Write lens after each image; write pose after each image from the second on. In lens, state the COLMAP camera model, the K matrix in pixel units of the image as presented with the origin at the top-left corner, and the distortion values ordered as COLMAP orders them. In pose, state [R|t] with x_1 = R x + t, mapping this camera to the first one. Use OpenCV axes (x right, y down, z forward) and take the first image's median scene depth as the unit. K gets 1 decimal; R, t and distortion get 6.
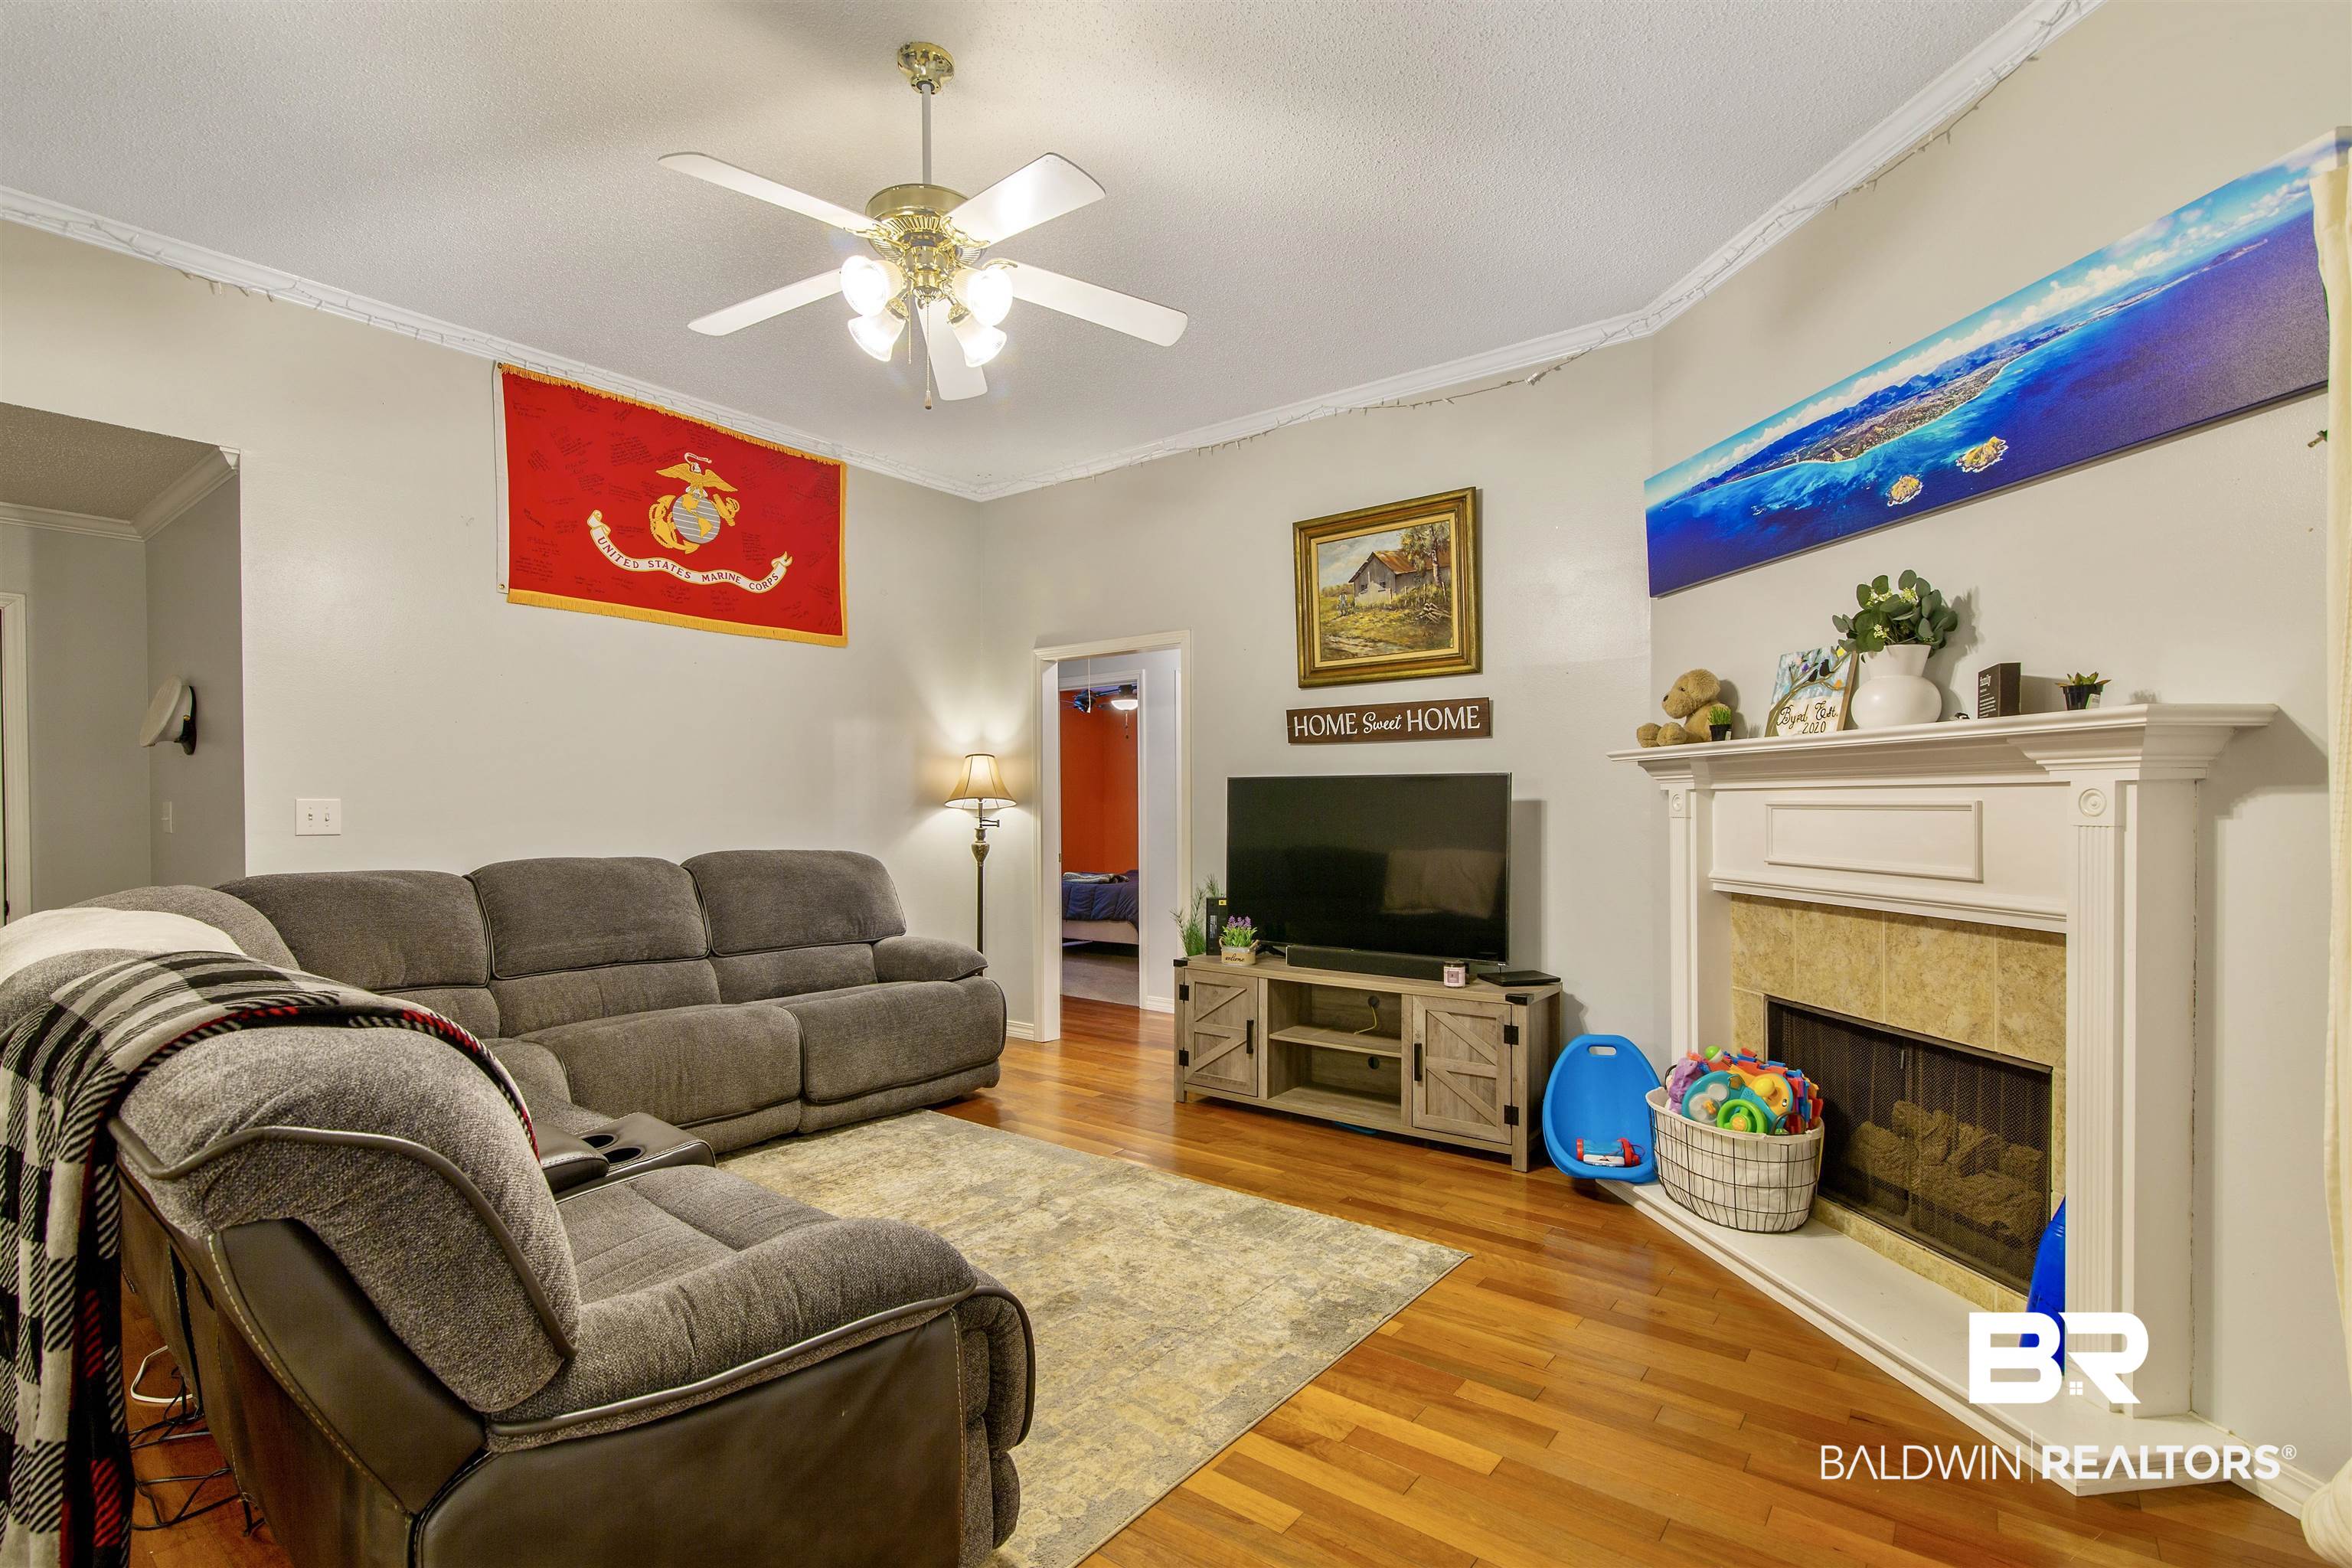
lens RADIAL K [[1081.6, 0, 1173.6], [0, 1081.6, 798.0], [0, 0, 1]] dist [0.001823, 0.000206]
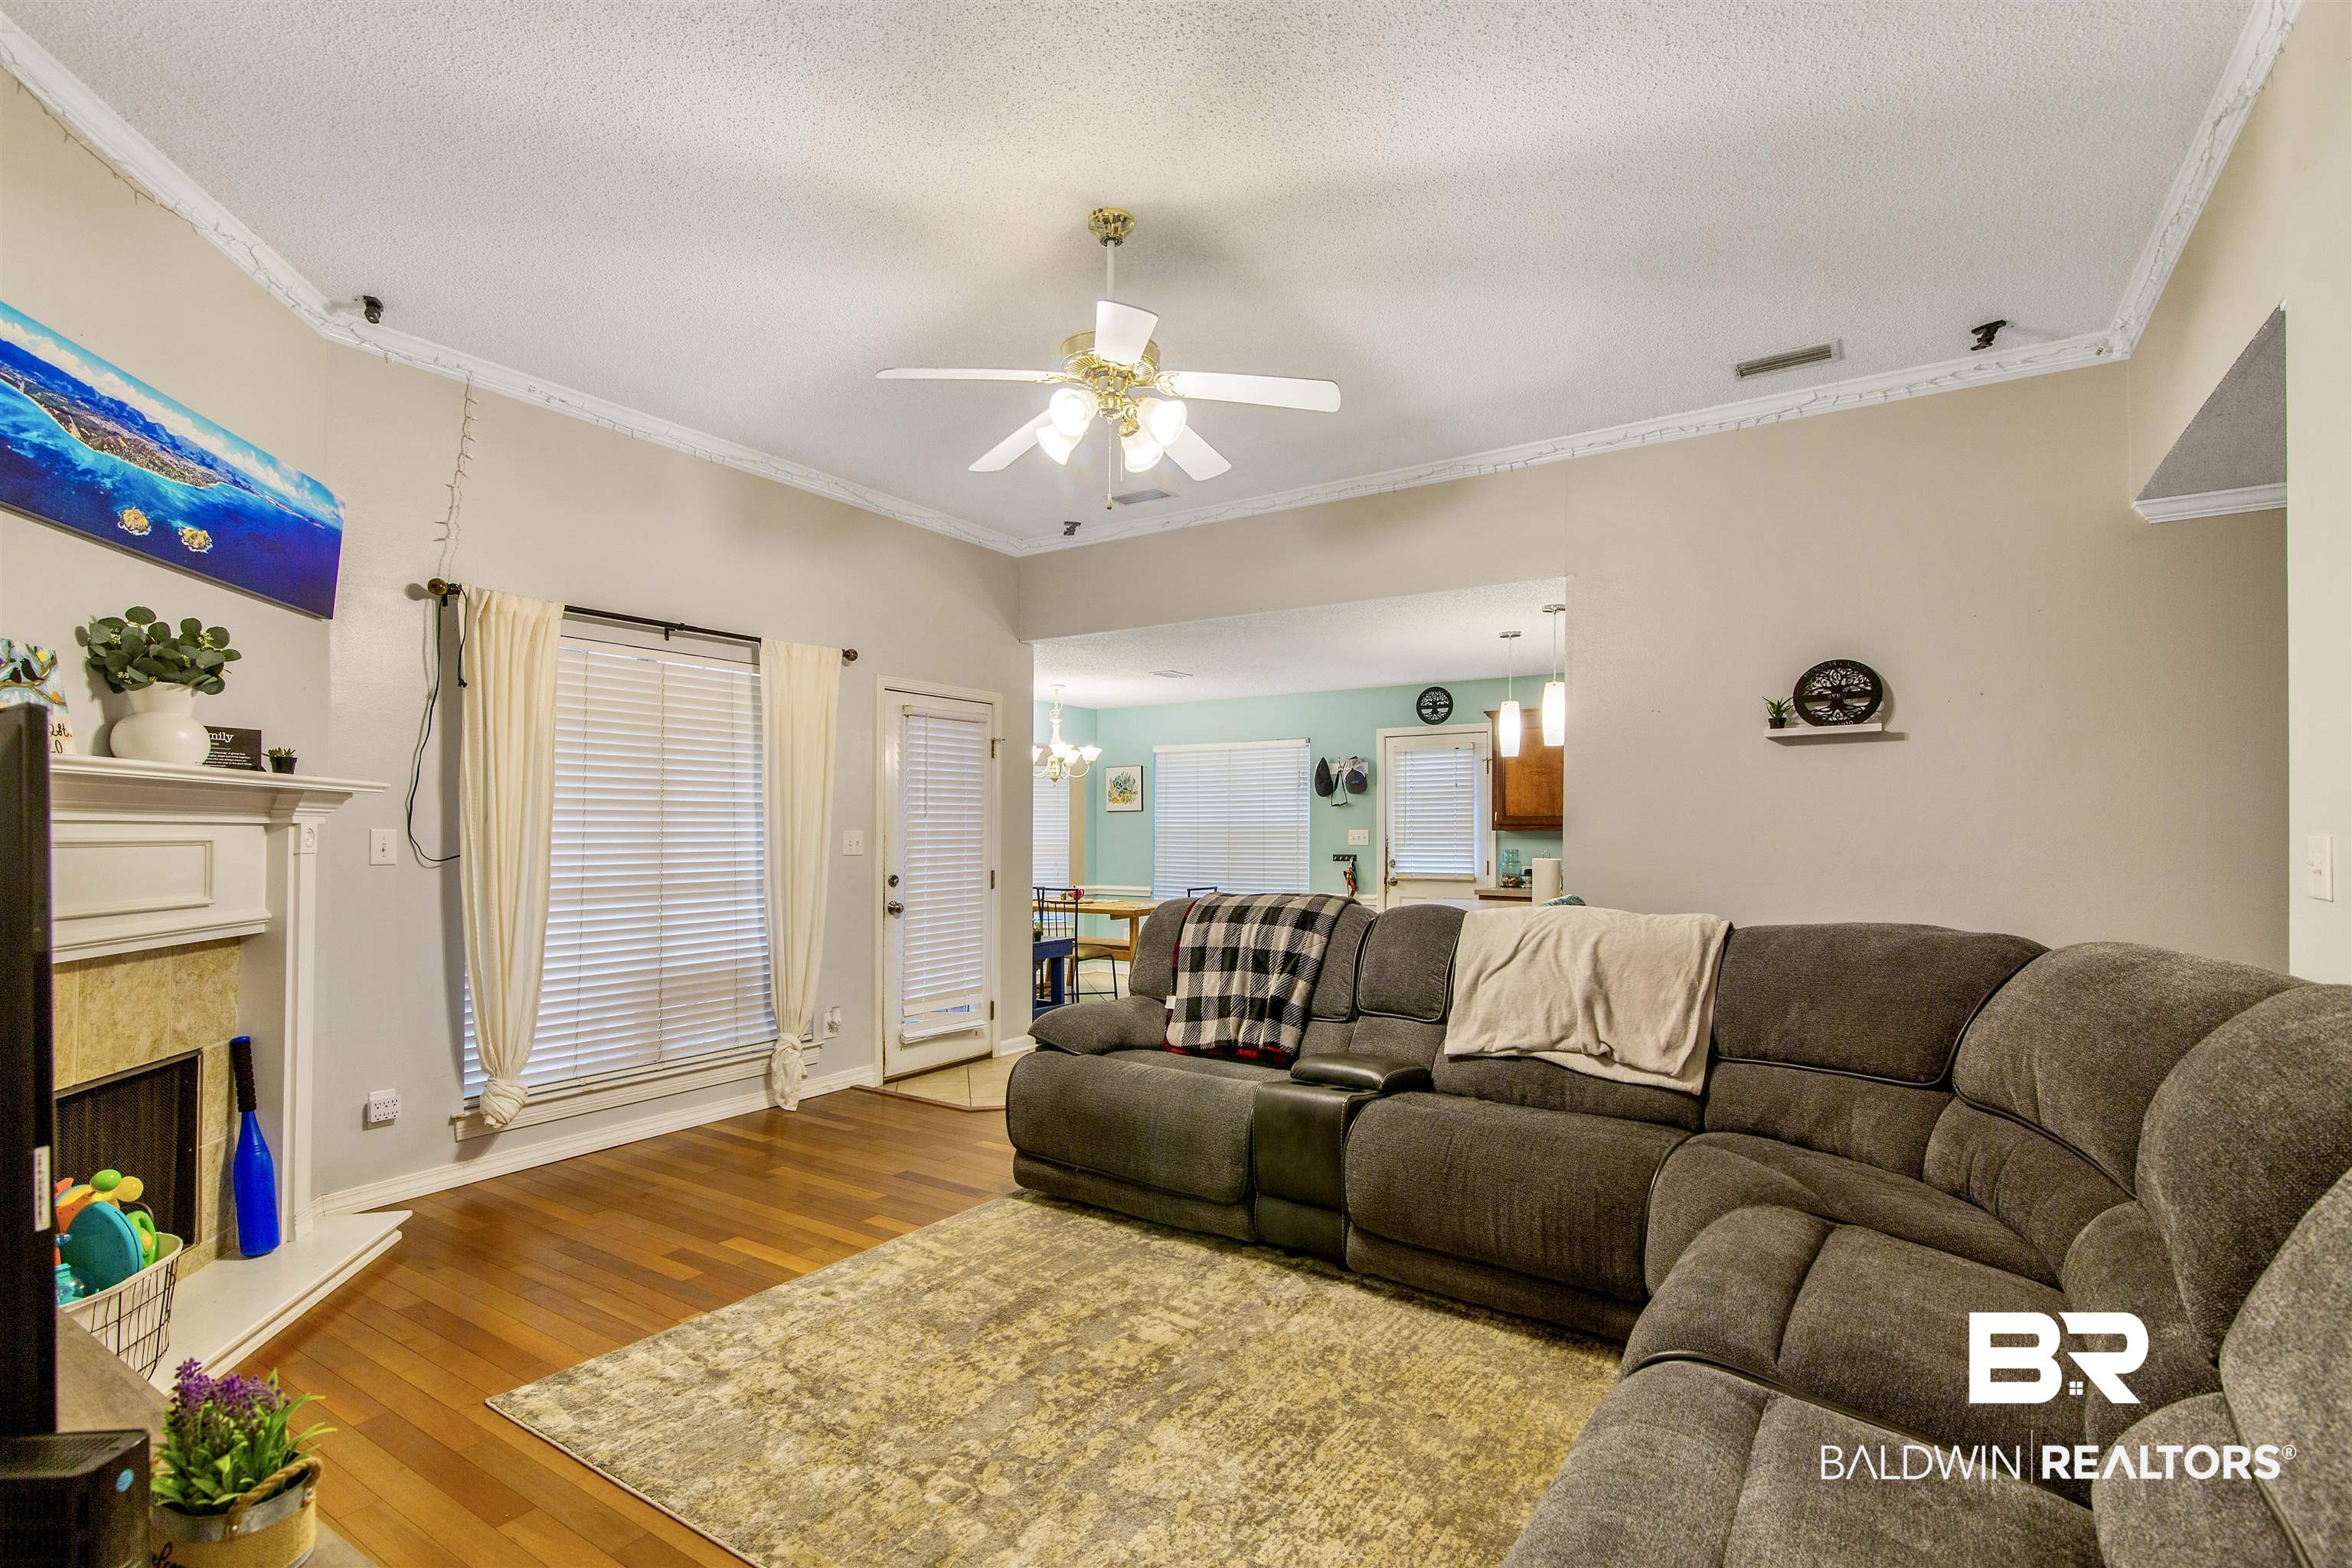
lens RADIAL K [[1081.6, 0, 1208.8], [0, 1081.6, 832.2], [0, 0, 1]] dist [0.001823, 0.000206]
pose [[-0.995039, -0.002557, -0.099452, -0.201605], [-0.001792, 0.999968, -0.007775, 0.004075], [0.099469, -0.007558, -0.995012, 2.091532]]
